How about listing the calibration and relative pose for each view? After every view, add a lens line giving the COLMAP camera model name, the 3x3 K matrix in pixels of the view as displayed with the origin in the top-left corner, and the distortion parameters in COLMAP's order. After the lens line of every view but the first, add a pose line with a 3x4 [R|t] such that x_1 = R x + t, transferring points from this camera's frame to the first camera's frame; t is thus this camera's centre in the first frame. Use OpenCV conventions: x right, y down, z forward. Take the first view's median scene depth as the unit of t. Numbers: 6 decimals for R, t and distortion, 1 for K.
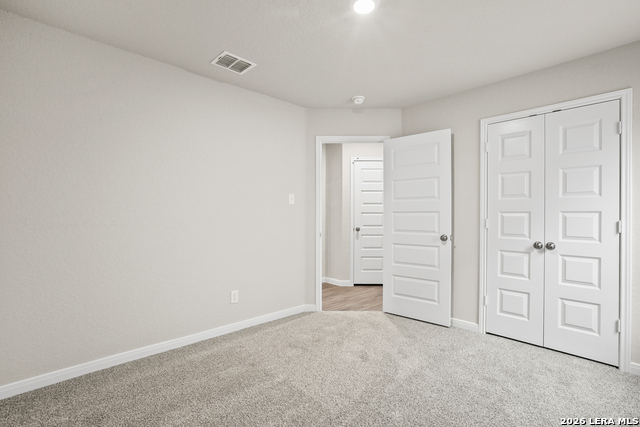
lens RADIAL K [[297.0, 0, 321.7], [0, 297.0, 215.1], [0, 0, 1]] dist [-0.031774, 0.000598]
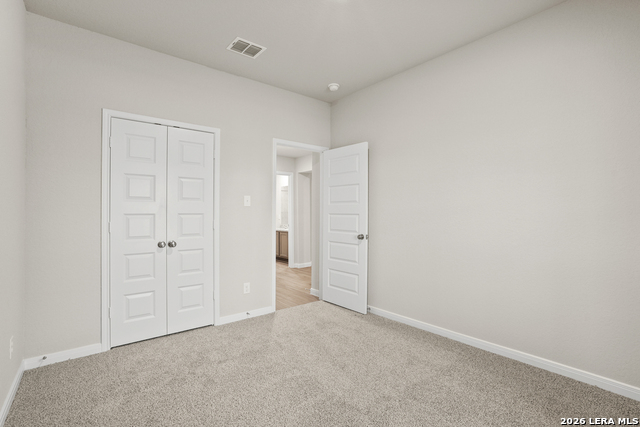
lens RADIAL K [[297.0, 0, 321.7], [0, 297.0, 215.1], [0, 0, 1]] dist [-0.031774, 0.000598]
pose [[0.062930, 0.000084, 0.998018, -0.324760], [0.009781, 0.999952, -0.000701, 0.001108], [-0.997970, 0.009806, 0.062926, 0.337517]]
